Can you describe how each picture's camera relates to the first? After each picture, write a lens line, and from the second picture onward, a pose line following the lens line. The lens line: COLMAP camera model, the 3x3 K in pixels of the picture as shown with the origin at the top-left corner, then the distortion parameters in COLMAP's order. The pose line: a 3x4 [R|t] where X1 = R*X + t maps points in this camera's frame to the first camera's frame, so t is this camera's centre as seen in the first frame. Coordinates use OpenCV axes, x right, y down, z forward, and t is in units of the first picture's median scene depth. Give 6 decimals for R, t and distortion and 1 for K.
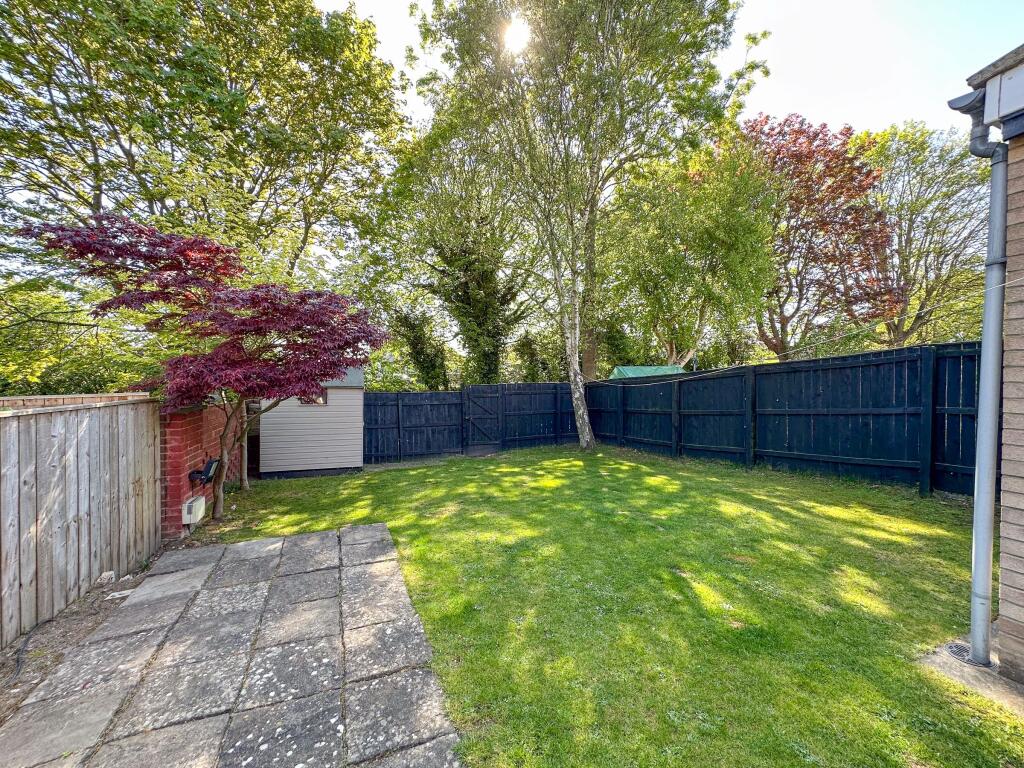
lens RADIAL K [[414.4, 0, 512.8], [0, 414.4, 381.6], [0, 0, 1]] dist [-0.011045, 0.004537]
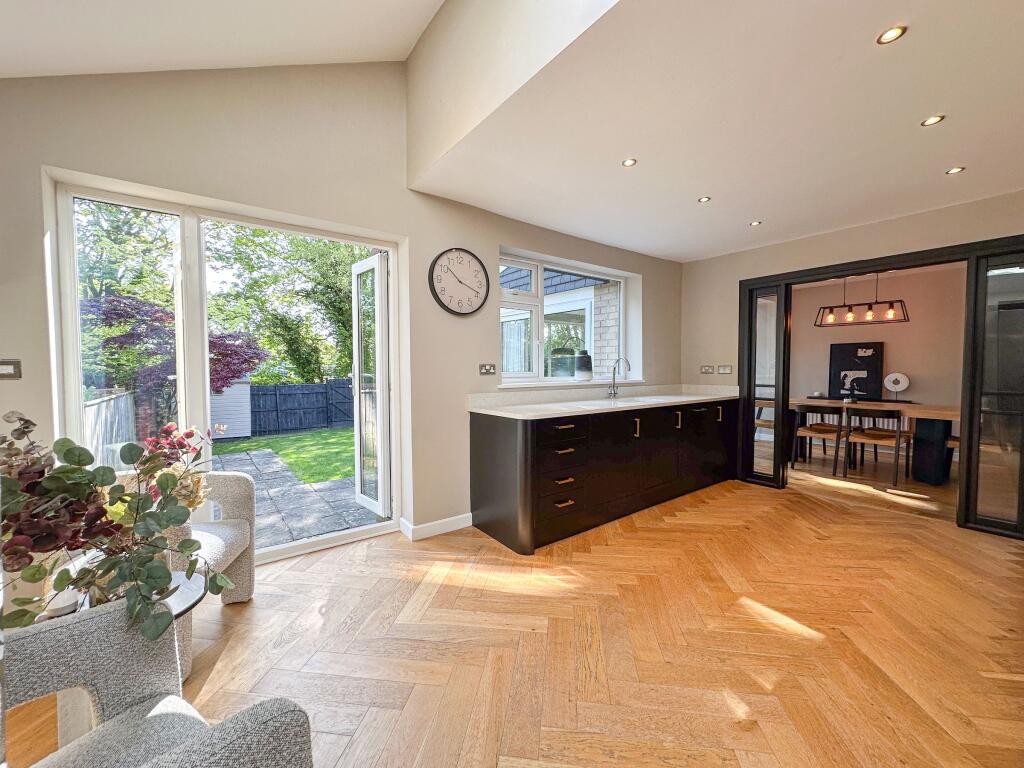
lens RADIAL K [[414.4, 0, 507.5], [0, 414.4, 377.9], [0, 0, 1]] dist [-0.011045, 0.004537]
pose [[0.970509, -0.017233, 0.240448, 0.150029], [0.013232, 0.999746, 0.018245, -0.014270], [-0.240702, -0.014525, 0.970490, -0.557012]]
